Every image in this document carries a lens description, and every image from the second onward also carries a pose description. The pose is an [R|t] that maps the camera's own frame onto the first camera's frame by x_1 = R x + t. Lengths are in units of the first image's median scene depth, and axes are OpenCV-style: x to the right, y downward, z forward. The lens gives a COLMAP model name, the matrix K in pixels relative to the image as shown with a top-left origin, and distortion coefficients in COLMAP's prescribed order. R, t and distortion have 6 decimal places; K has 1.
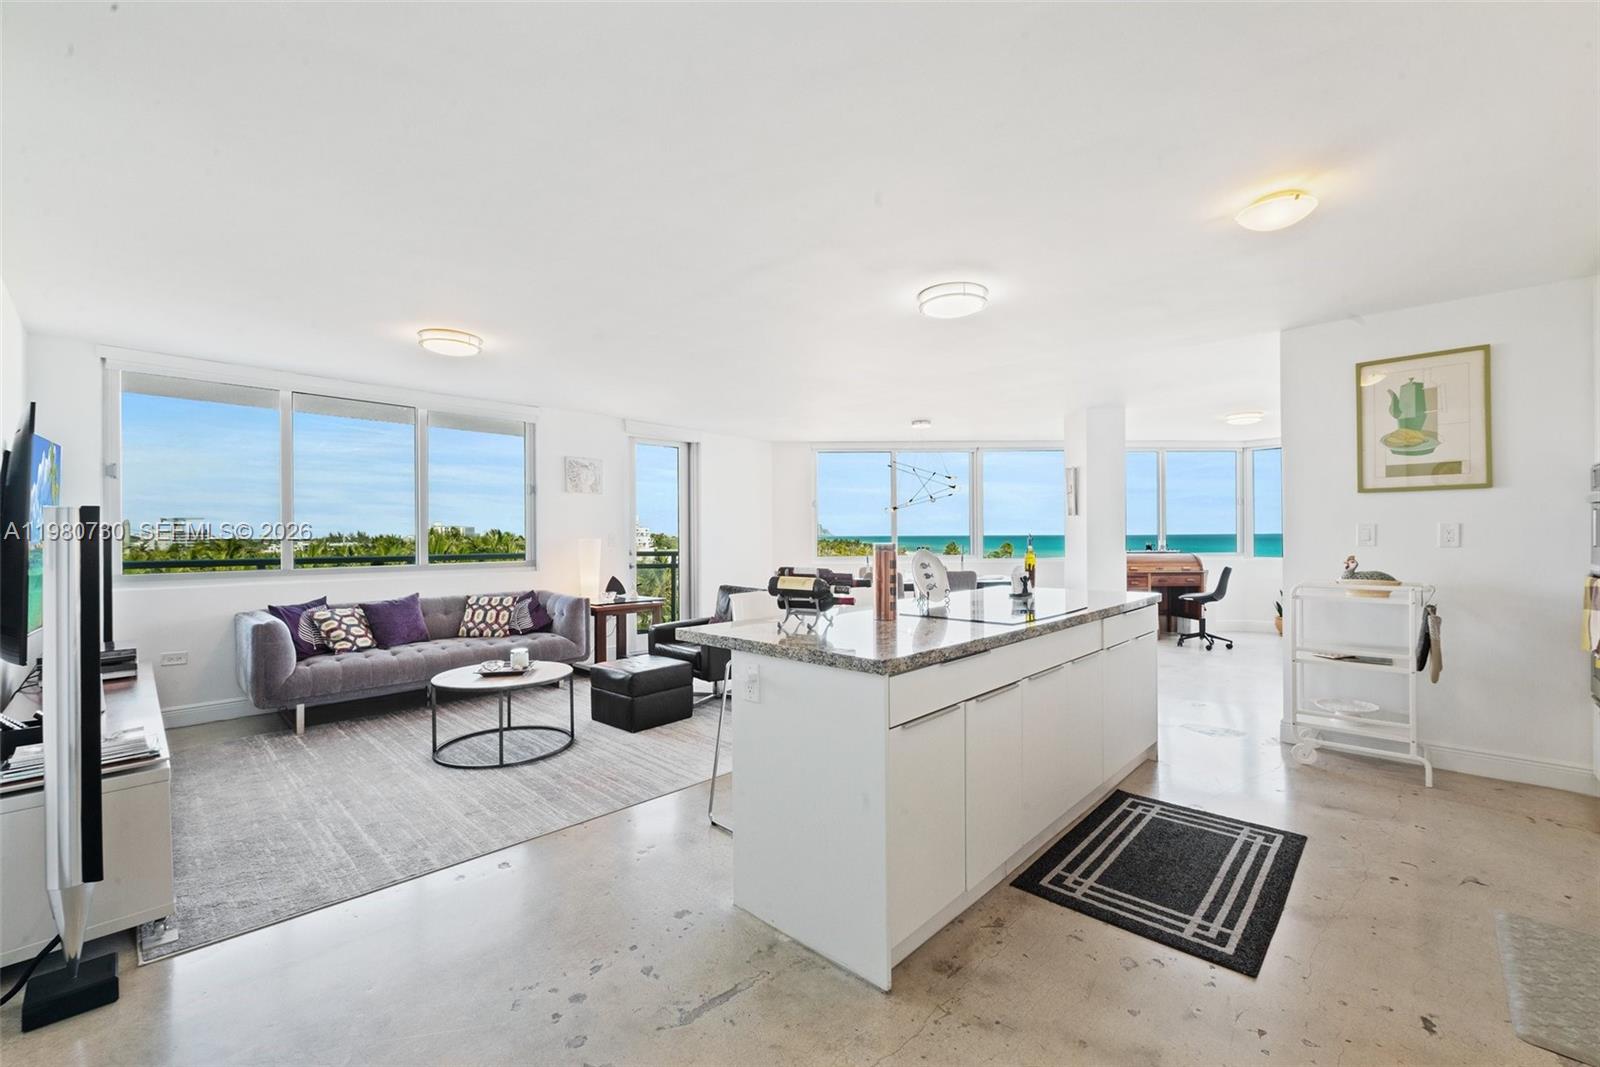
lens RADIAL K [[654.1, 0, 800.0], [0, 654.1, 533.5], [0, 0, 1]] dist [-0.001479, -0.000031]
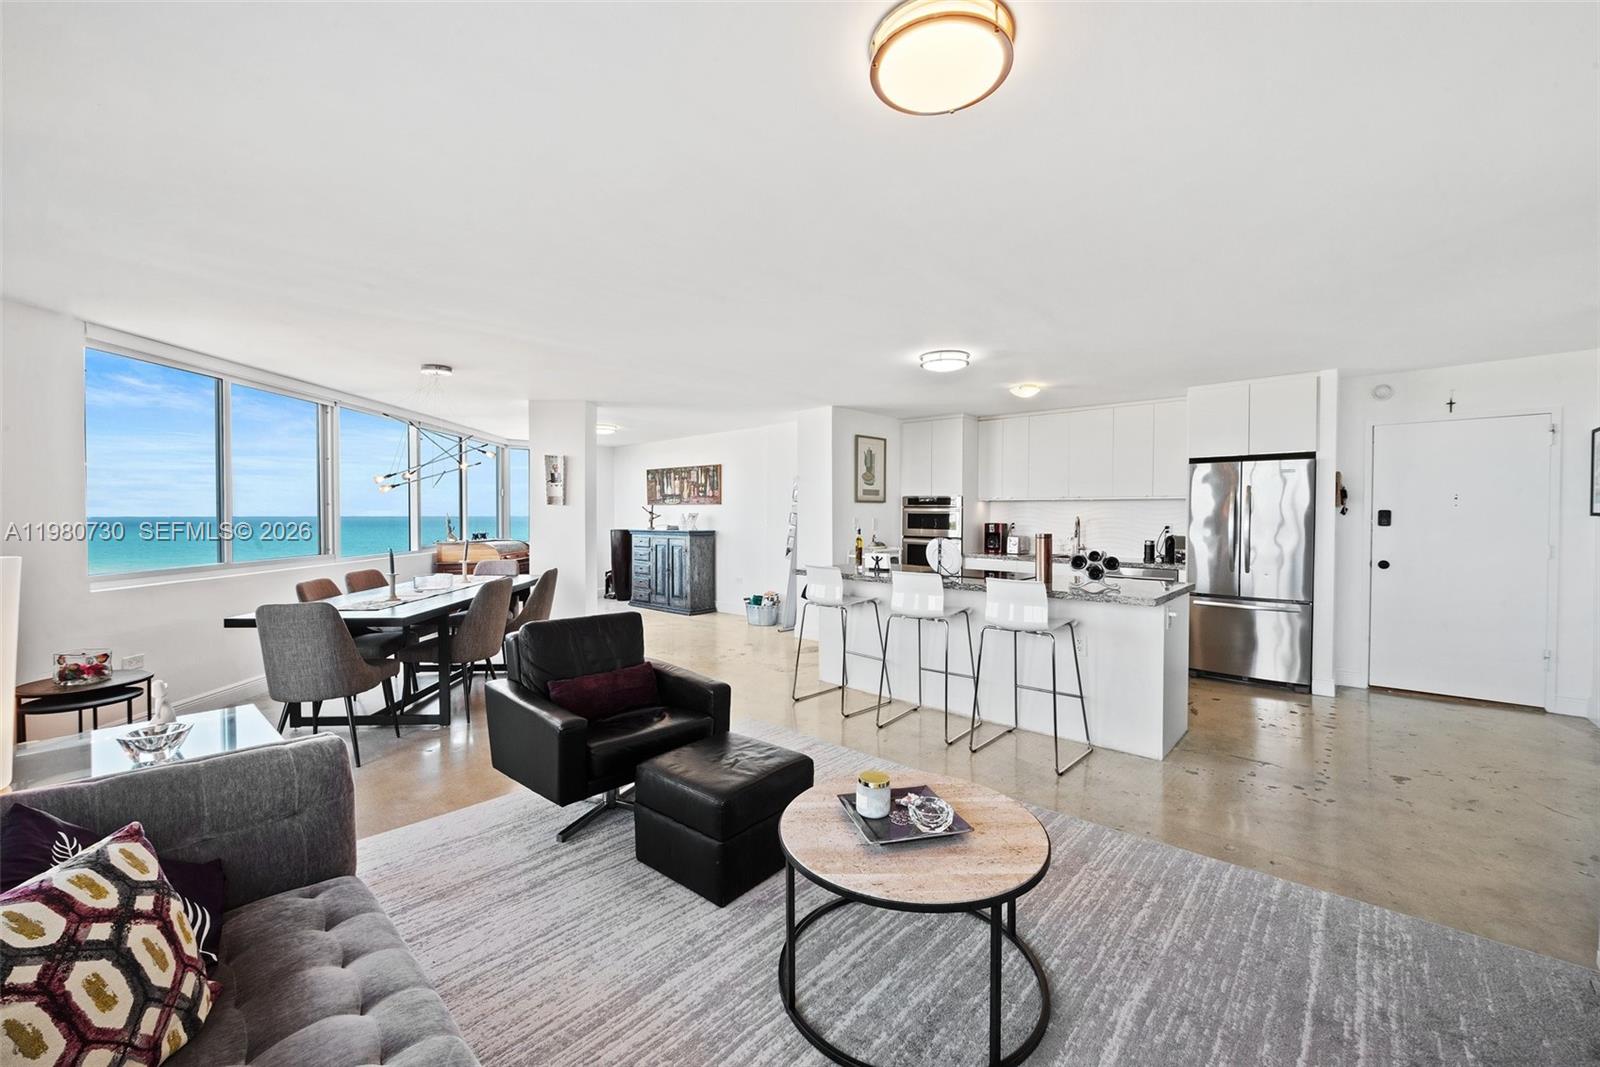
lens RADIAL K [[651.9, 0, 797.1], [0, 651.9, 513.2], [0, 0, 1]] dist [-0.000340, -0.000245]
pose [[-0.044135, 0.006224, 0.999006, -0.784436], [-0.004715, 0.999968, -0.006438, -0.011669], [-0.999014, -0.004994, -0.044104, 0.928448]]
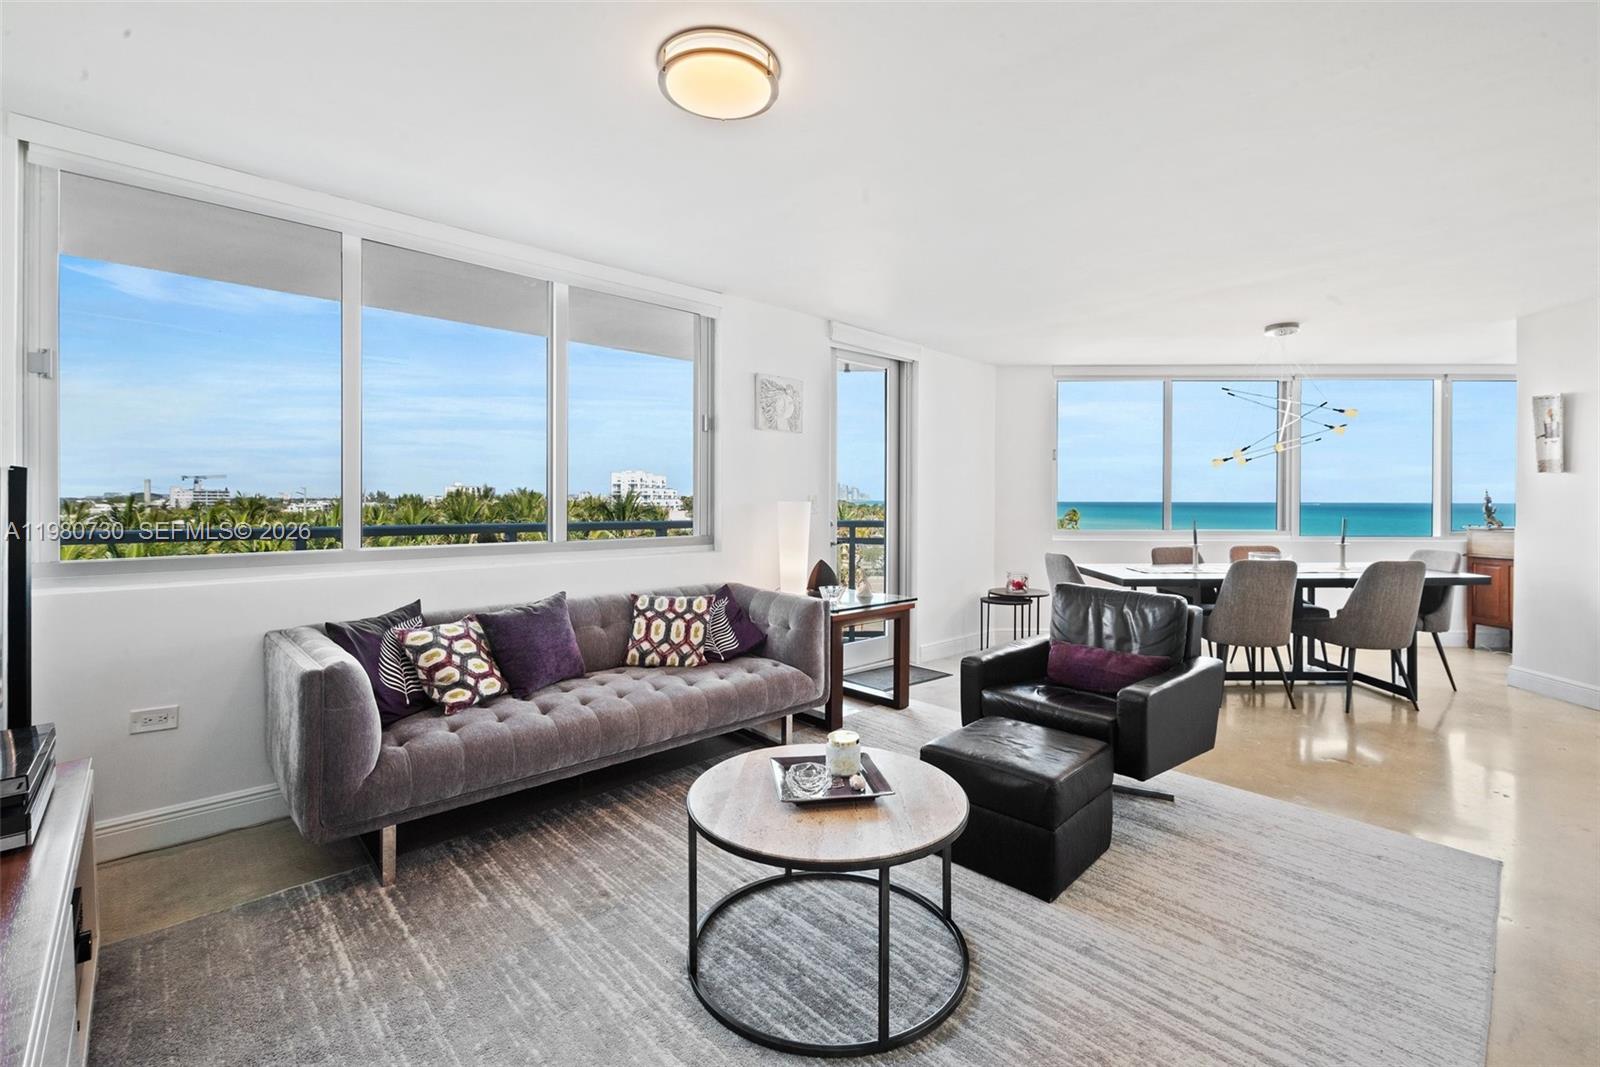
lens RADIAL K [[715.8, 0, 808.9], [0, 715.8, 501.0], [0, 0, 1]] dist [0.000855, -0.000484]
pose [[0.998532, 0.009813, -0.053263, -0.367664], [-0.009545, 0.999941, 0.005277, 0.005259], [0.053311, -0.004760, 0.998567, 0.414118]]
